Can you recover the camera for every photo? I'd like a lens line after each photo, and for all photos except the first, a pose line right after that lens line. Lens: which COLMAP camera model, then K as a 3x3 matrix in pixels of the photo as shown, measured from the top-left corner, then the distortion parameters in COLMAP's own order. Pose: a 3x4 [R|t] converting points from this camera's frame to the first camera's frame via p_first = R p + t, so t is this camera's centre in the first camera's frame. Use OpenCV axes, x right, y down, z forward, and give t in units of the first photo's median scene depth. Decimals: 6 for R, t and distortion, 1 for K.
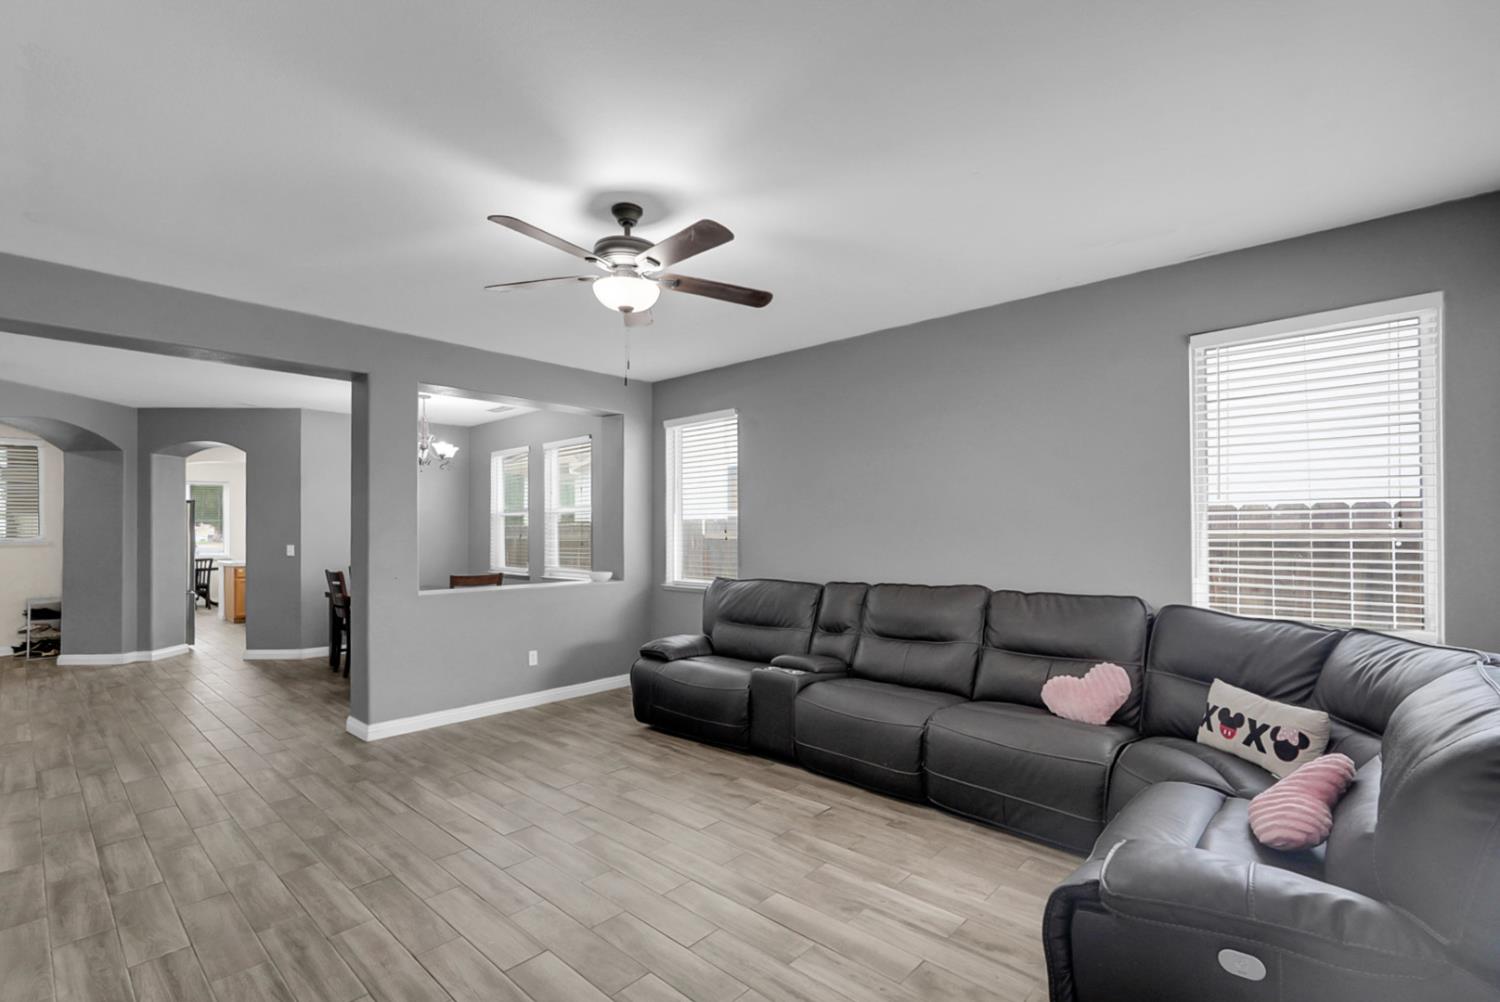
lens RADIAL K [[673.4, 0, 749.3], [0, 673.4, 529.4], [0, 0, 1]] dist [-0.004602, 0.000167]
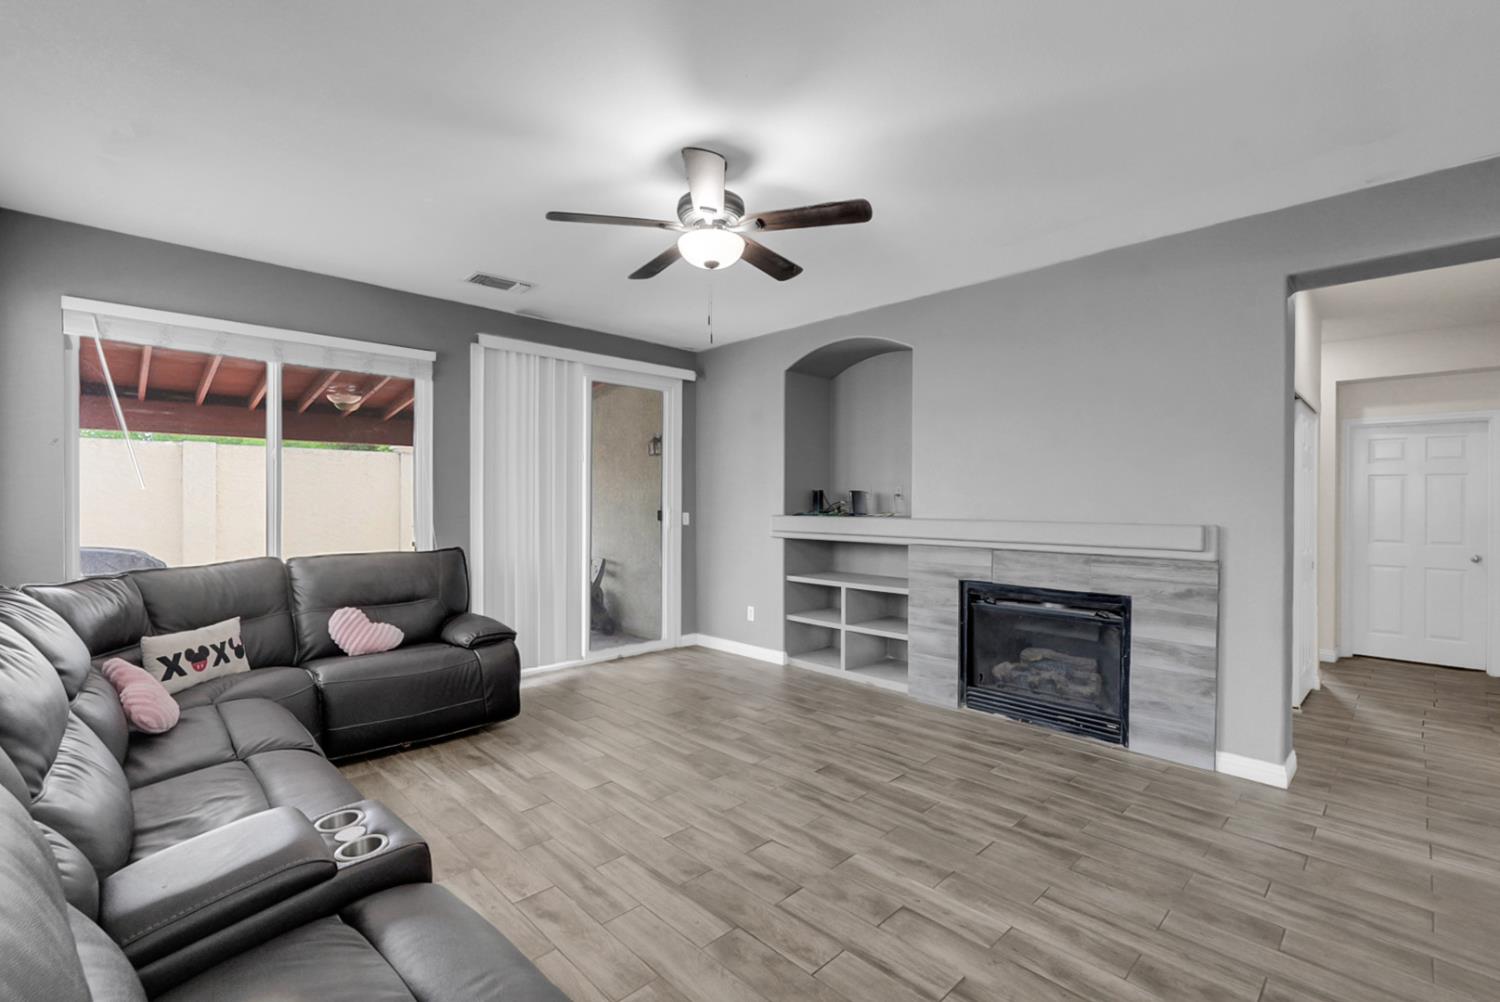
lens RADIAL K [[663.6, 0, 747.2], [0, 663.6, 512.9], [0, 0, 1]] dist [-0.005953, 0.000710]
pose [[-0.998025, -0.003971, 0.062690, -0.246245], [-0.002988, 0.999871, 0.015781, 0.010102], [-0.062745, 0.015562, -0.997908, 1.632157]]
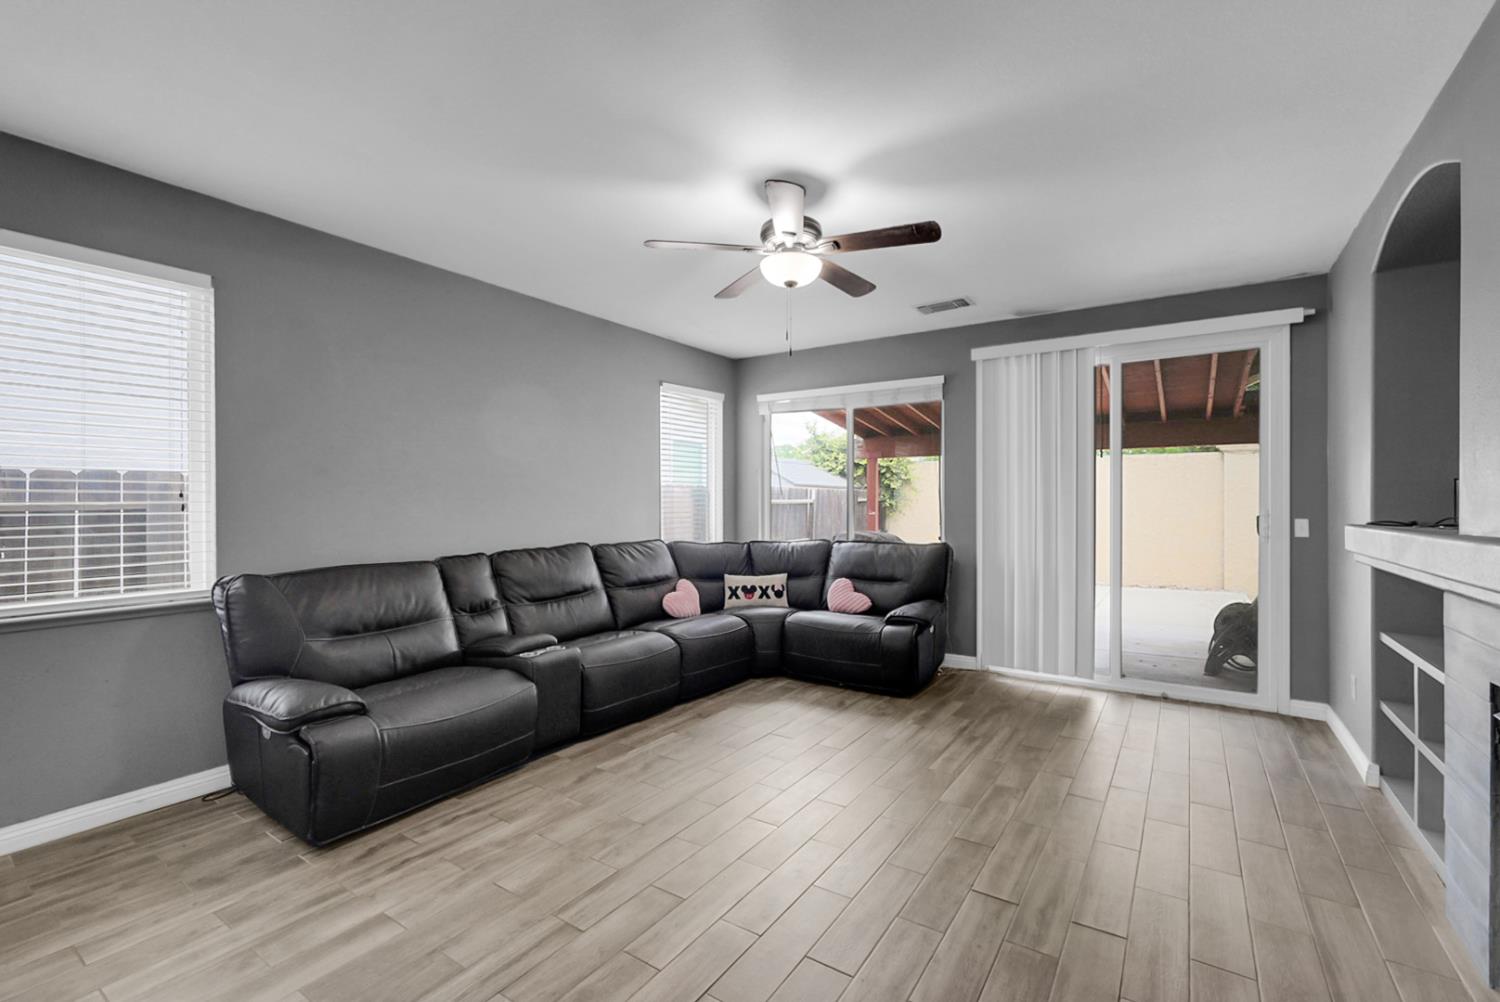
lens RADIAL K [[662.5, 0, 750.0], [0, 662.5, 501.0], [0, 0, 1]] dist [-0.002529, 0.000562]
pose [[-0.150667, 0.005883, 0.988567, -1.014241], [-0.003562, 0.999973, -0.006494, 0.018113], [-0.988578, -0.004500, -0.150642, 1.018643]]
